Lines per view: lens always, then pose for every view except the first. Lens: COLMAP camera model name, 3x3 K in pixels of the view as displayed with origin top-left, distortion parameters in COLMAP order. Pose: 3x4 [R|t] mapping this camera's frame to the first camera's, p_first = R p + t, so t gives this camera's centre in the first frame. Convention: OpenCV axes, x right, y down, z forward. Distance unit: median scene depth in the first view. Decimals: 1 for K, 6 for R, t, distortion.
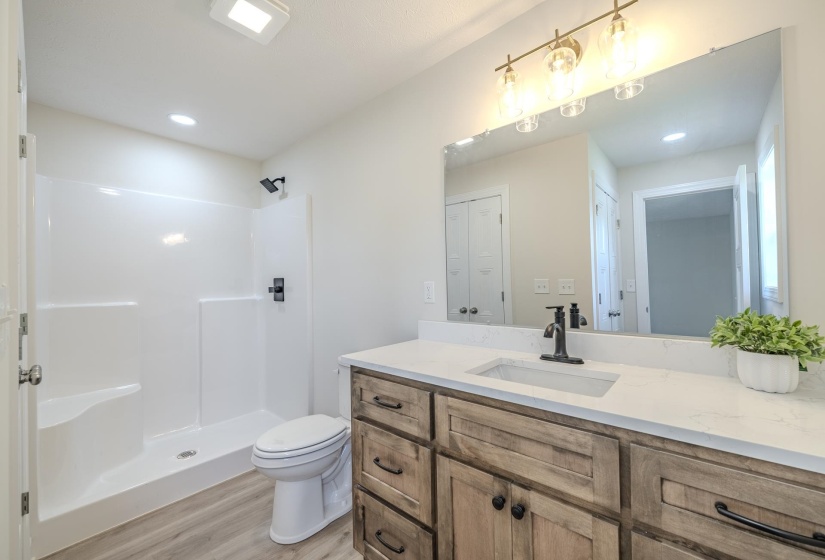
lens RADIAL K [[330.7, 0, 411.9], [0, 330.7, 282.5], [0, 0, 1]] dist [0.000146, -0.000170]
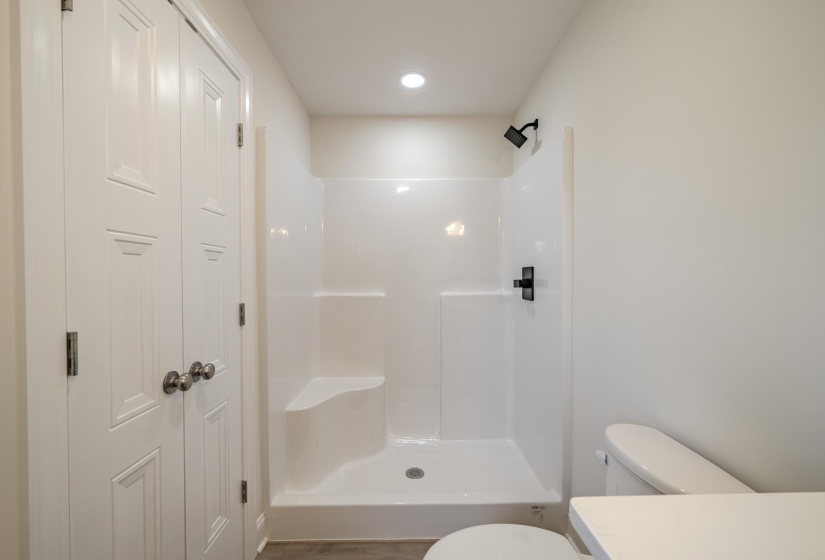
lens RADIAL K [[330.7, 0, 413.8], [0, 330.7, 278.5], [0, 0, 1]] dist [0.000146, -0.000170]
pose [[0.656718, 0.012608, -0.754031, -0.034549], [0.000999, 0.999845, 0.017588, -0.001400], [0.754136, -0.012303, 0.656603, 0.362858]]
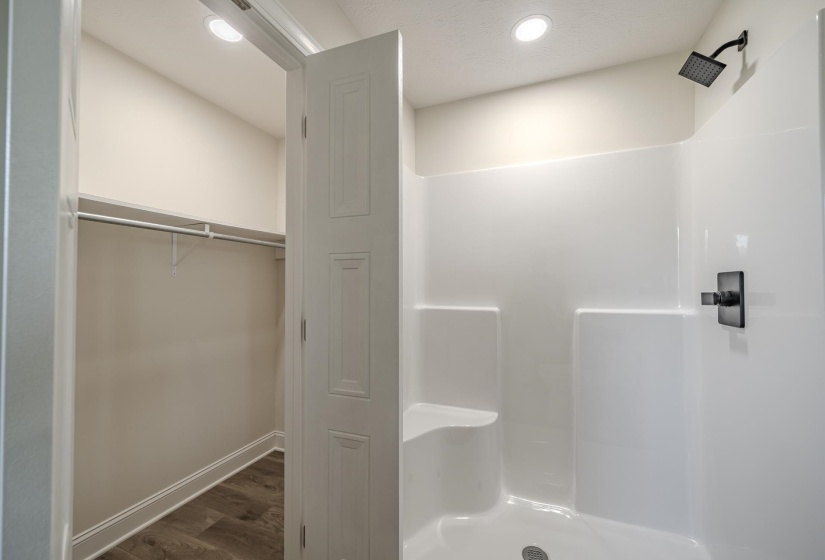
lens RADIAL K [[330.7, 0, 414.1], [0, 330.7, 281.4], [0, 0, 1]] dist [0.000146, -0.000170]
pose [[0.315599, -0.008001, -0.948859, -0.126596], [0.001419, 0.999967, -0.007960, 0.002029], [0.948891, 0.001166, 0.315601, 0.480206]]
